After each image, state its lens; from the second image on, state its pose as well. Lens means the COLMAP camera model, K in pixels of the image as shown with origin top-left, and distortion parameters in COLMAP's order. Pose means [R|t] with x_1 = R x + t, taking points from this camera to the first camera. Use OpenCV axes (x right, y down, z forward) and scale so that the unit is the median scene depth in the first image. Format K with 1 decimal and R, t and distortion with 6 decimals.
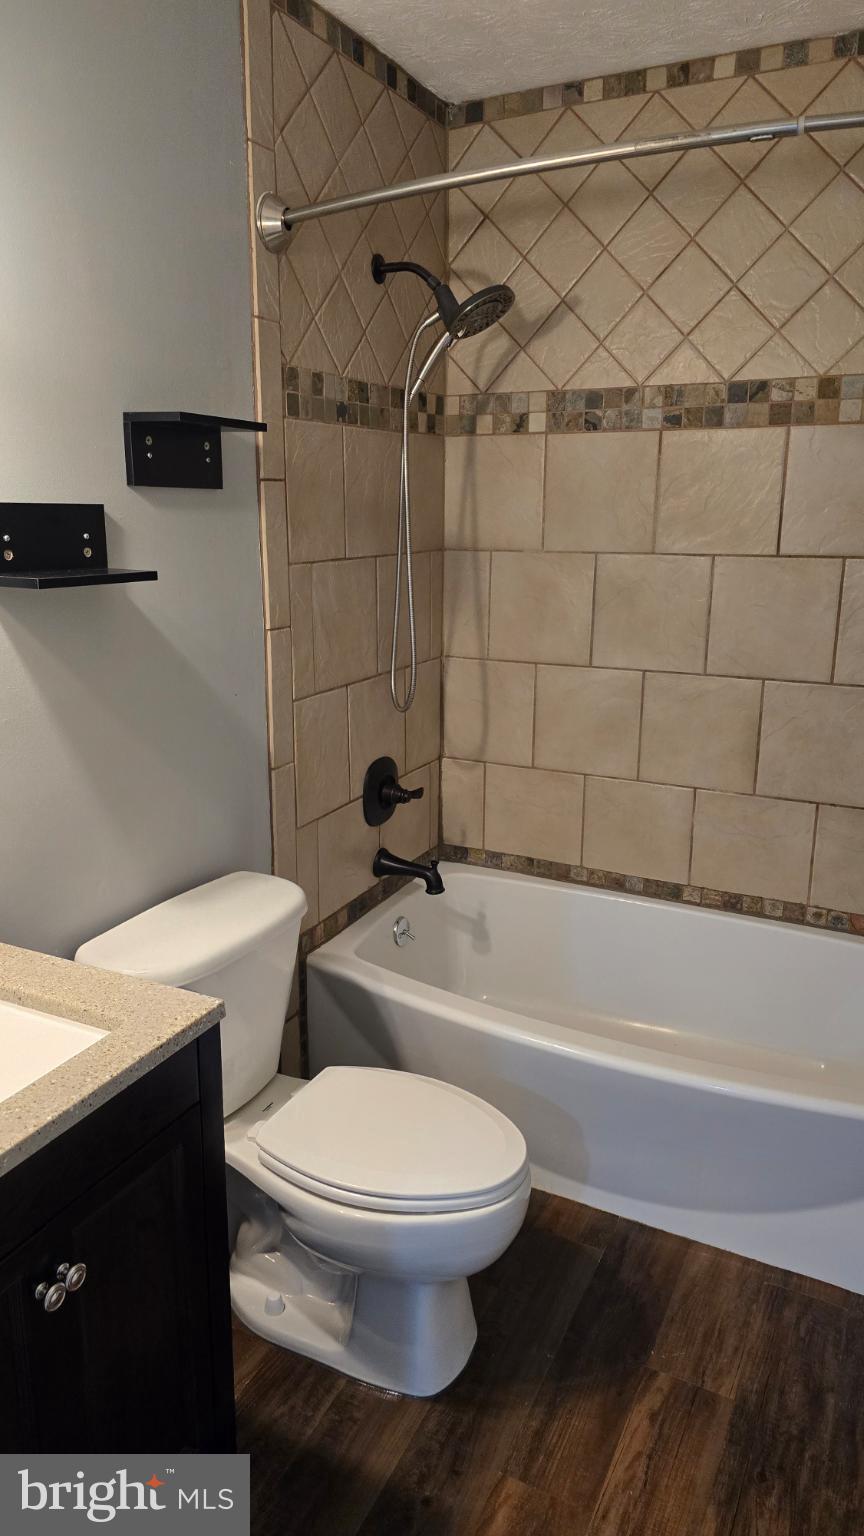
lens RADIAL K [[1031.4, 0, 442.7], [0, 1031.4, 756.0], [0, 0, 1]] dist [0.075288, -0.064082]
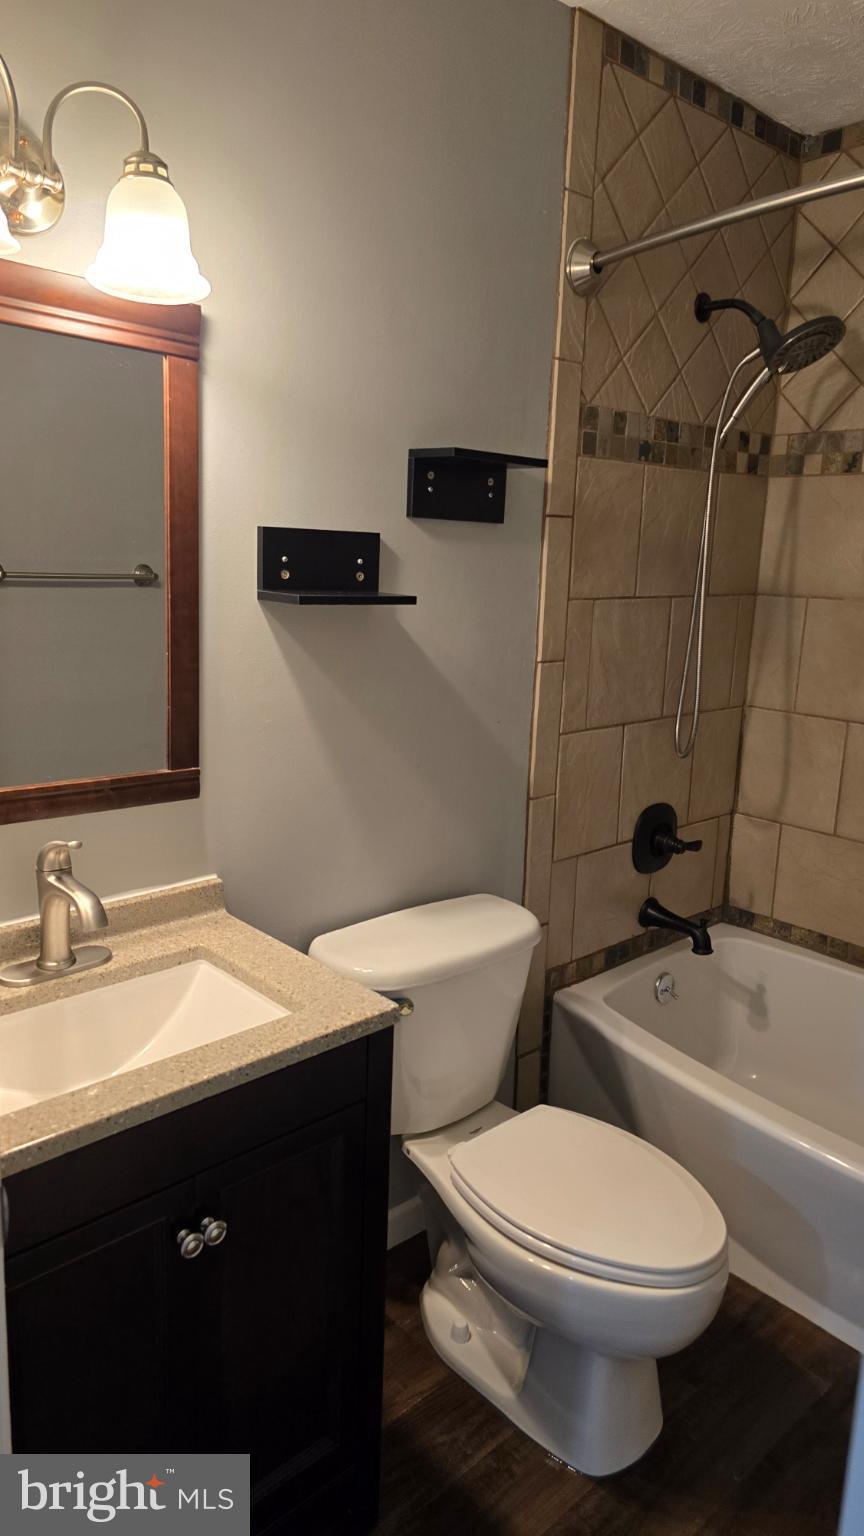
lens RADIAL K [[1031.4, 0, 446.6], [0, 1031.4, 757.5], [0, 0, 1]] dist [0.075288, -0.064082]
pose [[0.933759, 0.099185, -0.343885, 0.099434], [-0.114681, 0.993089, -0.024964, 0.006708], [0.339032, 0.062748, 0.938680, 0.022842]]
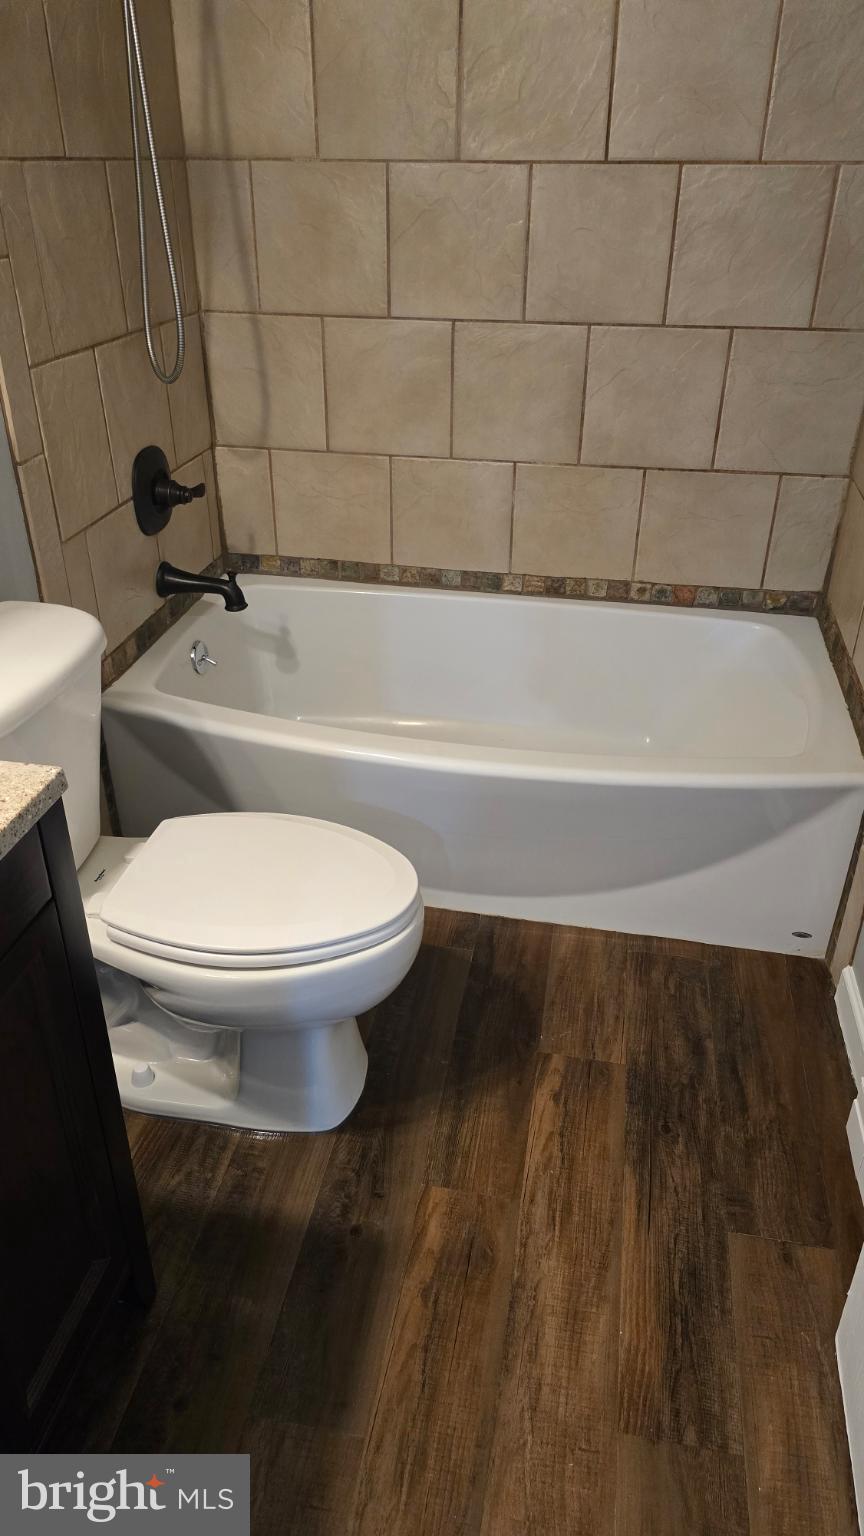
lens RADIAL K [[1031.4, 0, 445.3], [0, 1031.4, 753.7], [0, 0, 1]] dist [0.075288, -0.064082]
pose [[0.961126, -0.134302, 0.241247, -0.077078], [0.063581, 0.957904, 0.279961, 0.020999], [-0.268691, -0.253739, 0.929205, 0.144920]]
